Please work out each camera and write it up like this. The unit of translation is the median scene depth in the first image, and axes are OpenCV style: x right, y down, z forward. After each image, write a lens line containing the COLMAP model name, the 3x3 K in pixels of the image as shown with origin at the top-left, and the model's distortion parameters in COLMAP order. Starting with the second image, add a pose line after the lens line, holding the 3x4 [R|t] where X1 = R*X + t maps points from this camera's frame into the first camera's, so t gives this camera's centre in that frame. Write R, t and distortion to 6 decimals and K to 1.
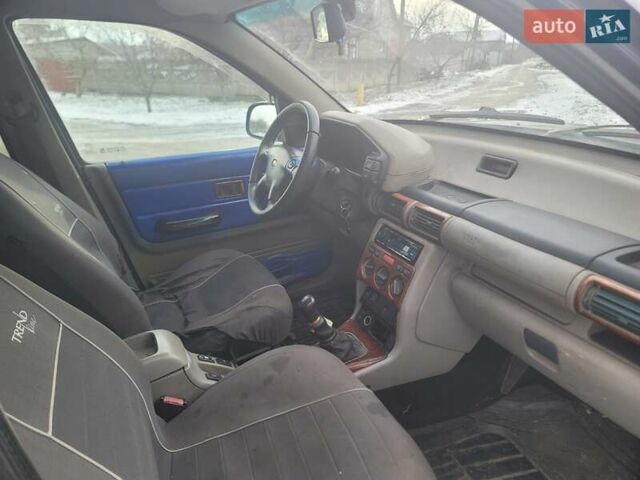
lens RADIAL K [[461.7, 0, 320.0], [0, 461.7, 240.0], [0, 0, 1]] dist [0.066560, -0.078159]
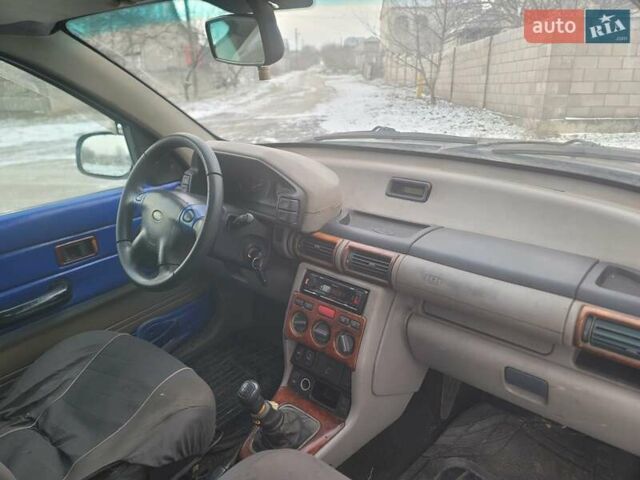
lens RADIAL K [[461.7, 0, 320.0], [0, 461.7, 240.0], [0, 0, 1]] dist [0.066560, -0.078159]
pose [[0.910984, -0.155362, 0.382062, -0.166921], [0.159647, 0.986958, 0.020677, -0.106562], [-0.380291, 0.042159, 0.923905, 0.202448]]
